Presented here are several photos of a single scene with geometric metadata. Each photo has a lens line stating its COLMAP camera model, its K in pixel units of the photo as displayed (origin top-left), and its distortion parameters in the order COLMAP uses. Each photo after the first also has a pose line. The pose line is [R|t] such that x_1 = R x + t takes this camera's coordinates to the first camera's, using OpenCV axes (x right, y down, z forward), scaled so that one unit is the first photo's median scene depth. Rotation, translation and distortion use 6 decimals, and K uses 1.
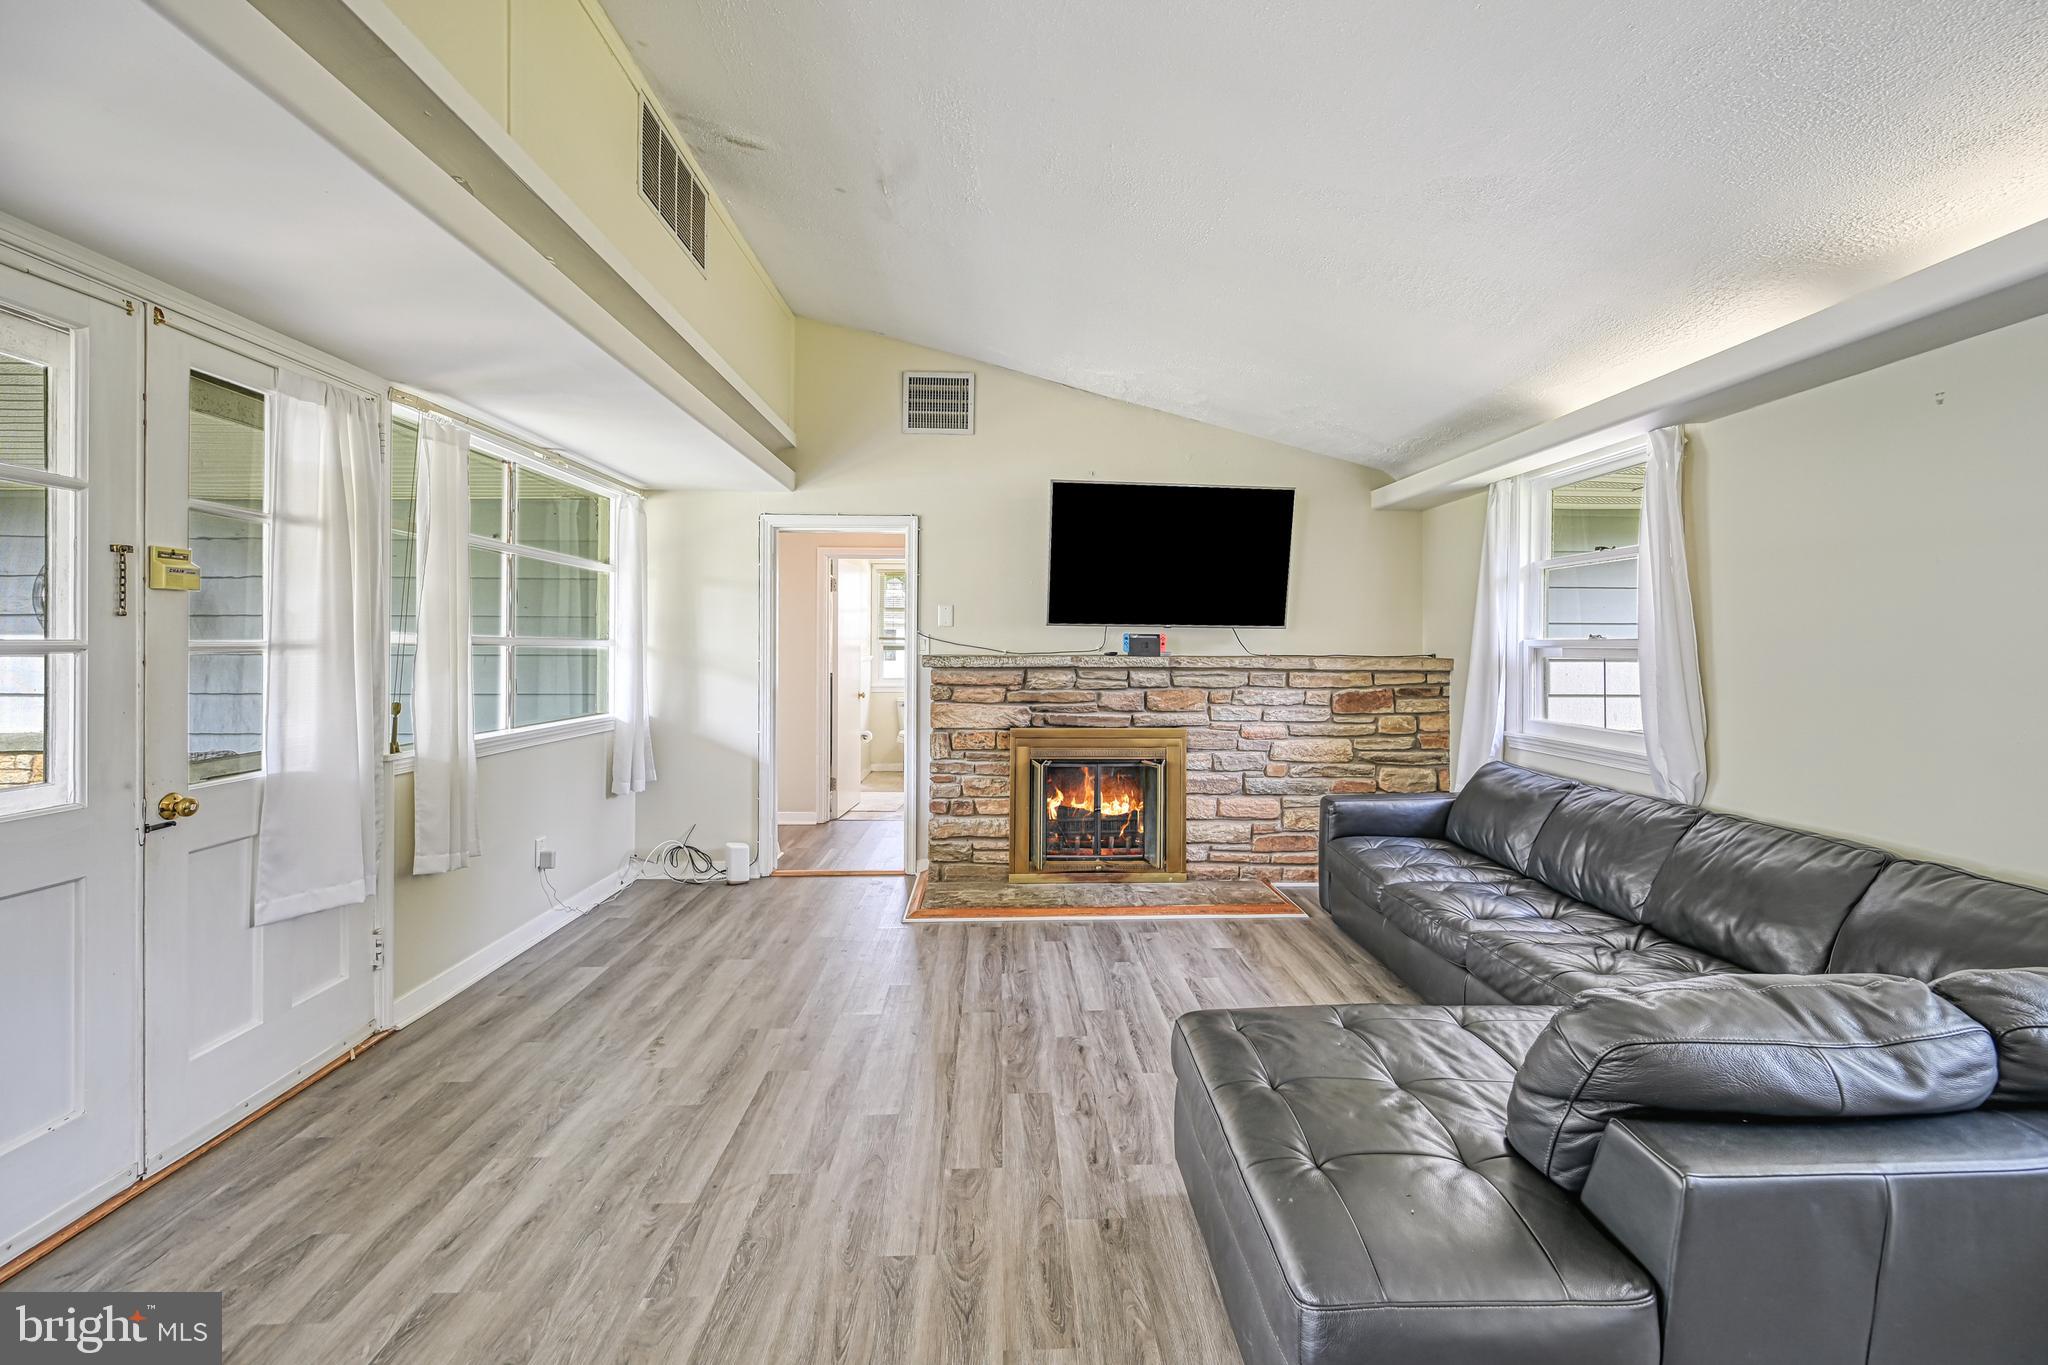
lens RADIAL K [[816.7, 0, 1031.8], [0, 816.7, 657.1], [0, 0, 1]] dist [-0.002123, -0.000527]
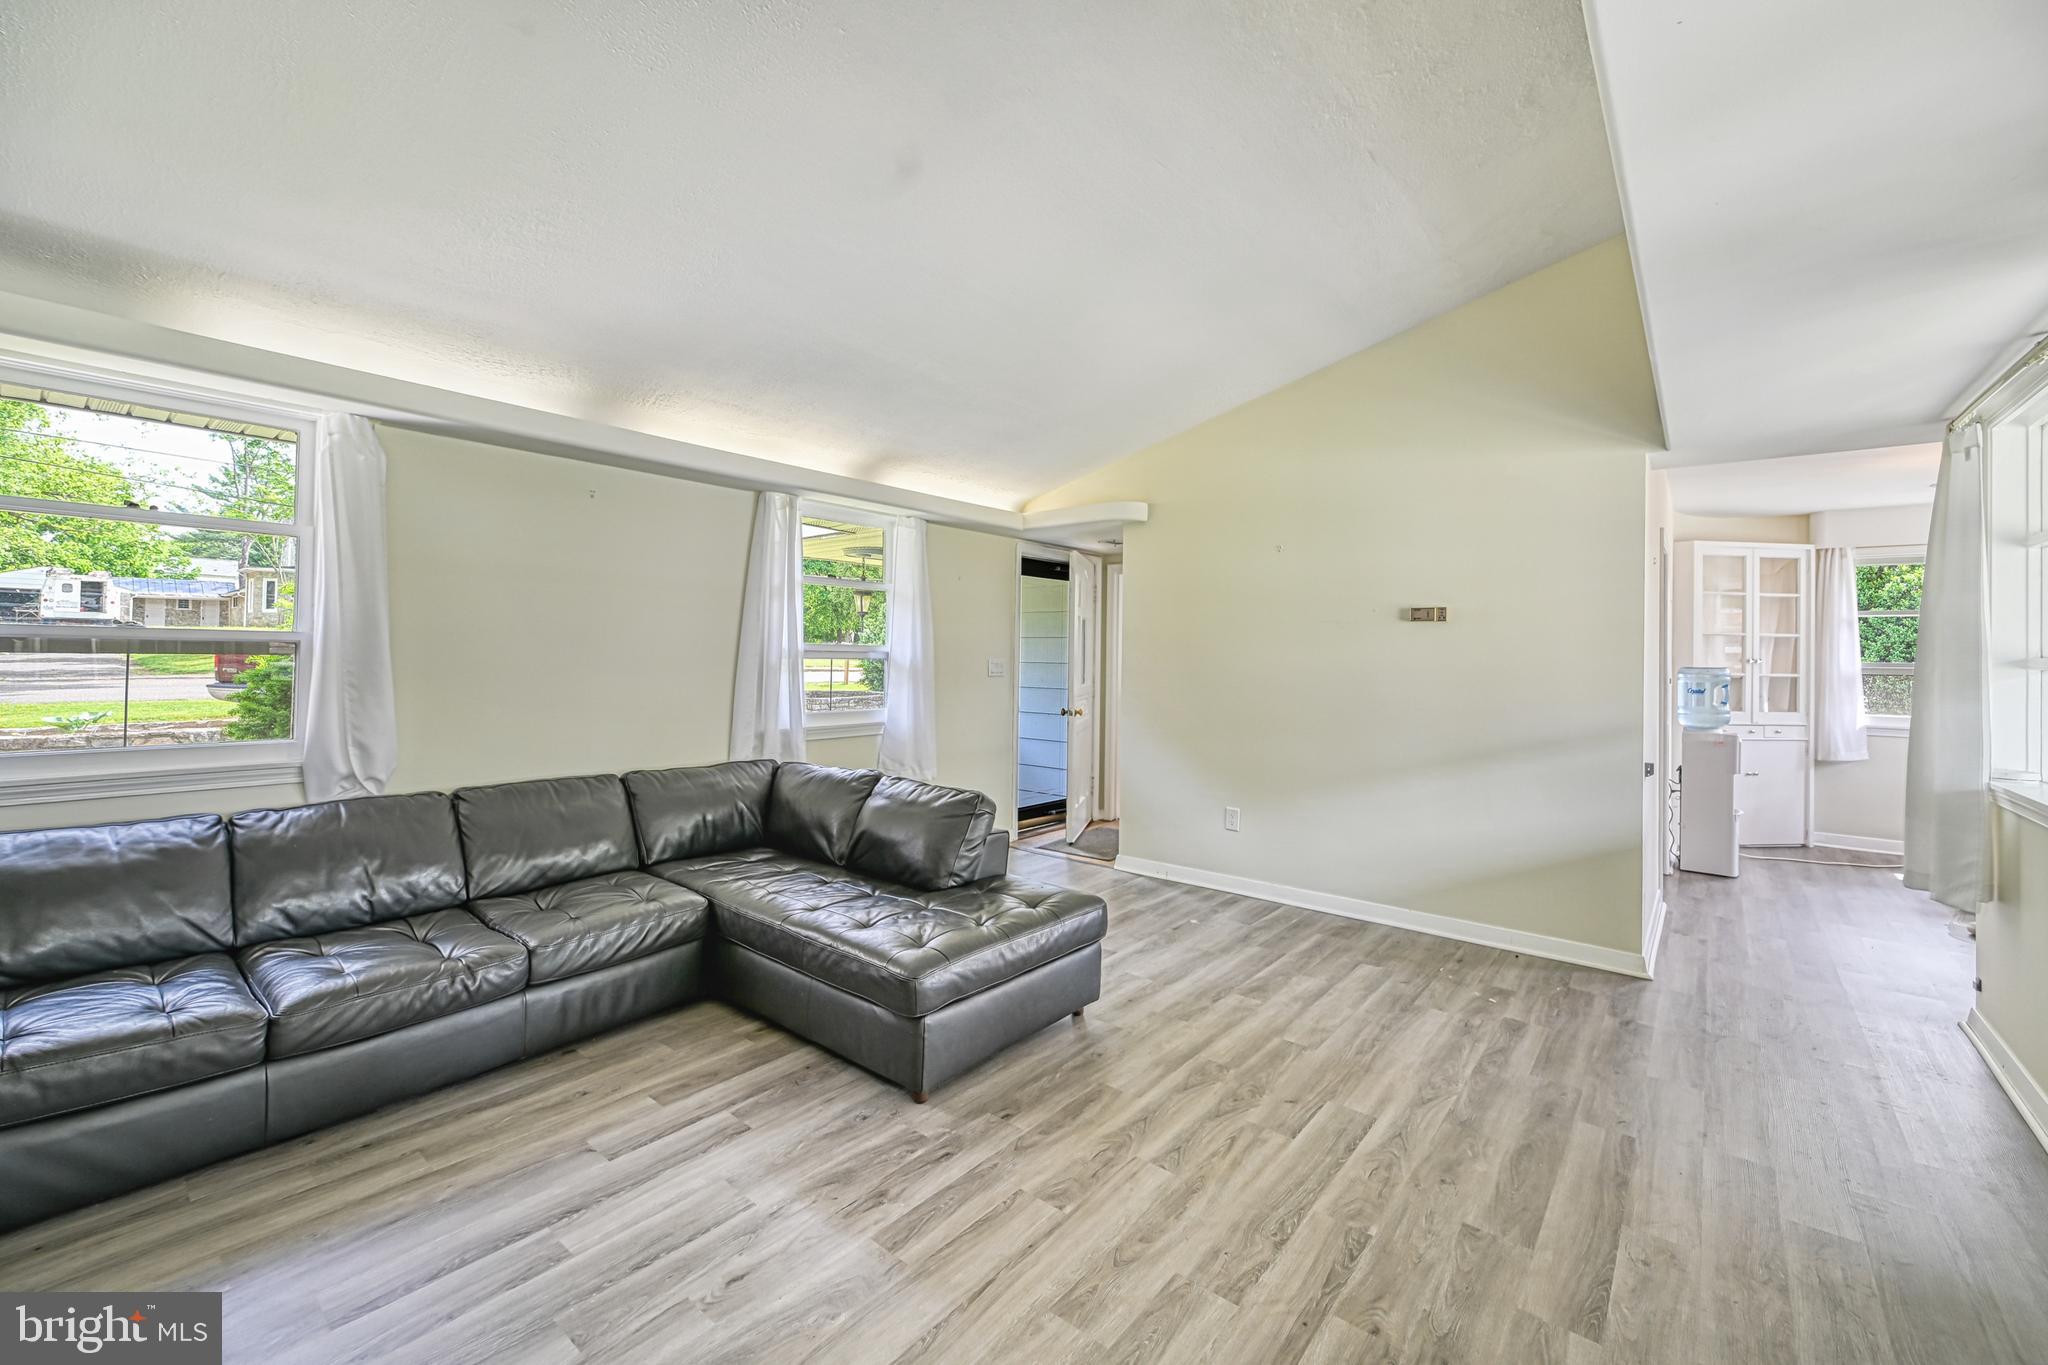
lens RADIAL K [[850.6, 0, 1045.4], [0, 850.6, 641.7], [0, 0, 1]] dist [-0.000948, -0.000194]
pose [[-0.756181, -0.001166, 0.654361, -0.333728], [-0.010465, 0.999892, -0.010311, -0.006673], [-0.654279, -0.014645, -0.756112, 0.813520]]
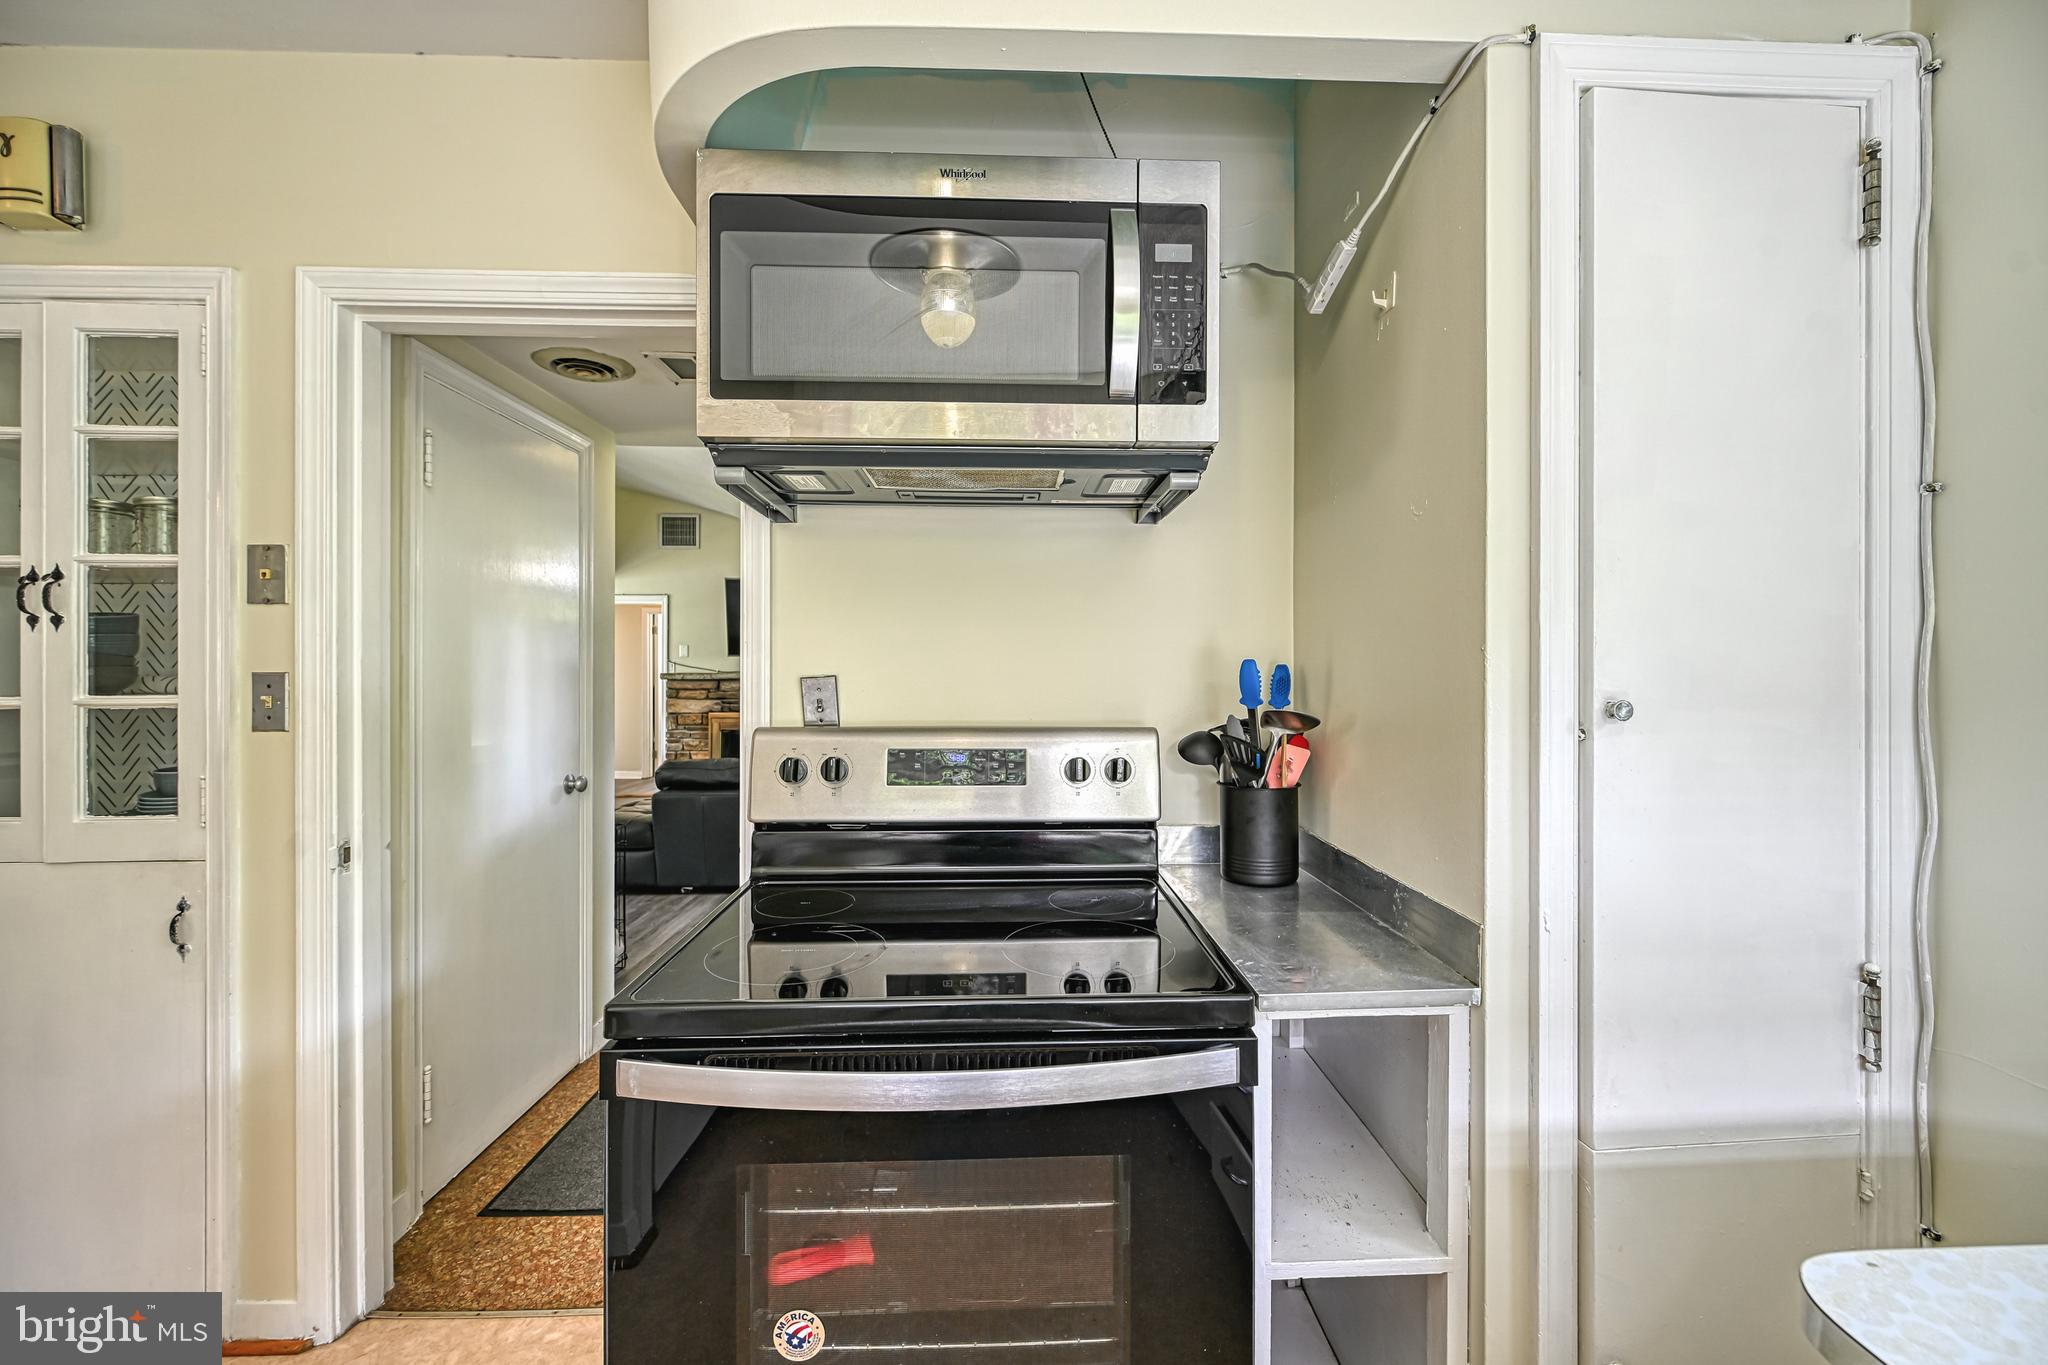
lens RADIAL K [[817.0, 0, 1028.0], [0, 817.0, 660.6], [0, 0, 1]] dist [-0.001050, -0.000298]
pose [[0.999960, 0.000356, -0.008912, 0.704861], [-0.000519, 0.999833, -0.018268, 0.003700], [0.008904, 0.018272, 0.999793, -0.821995]]
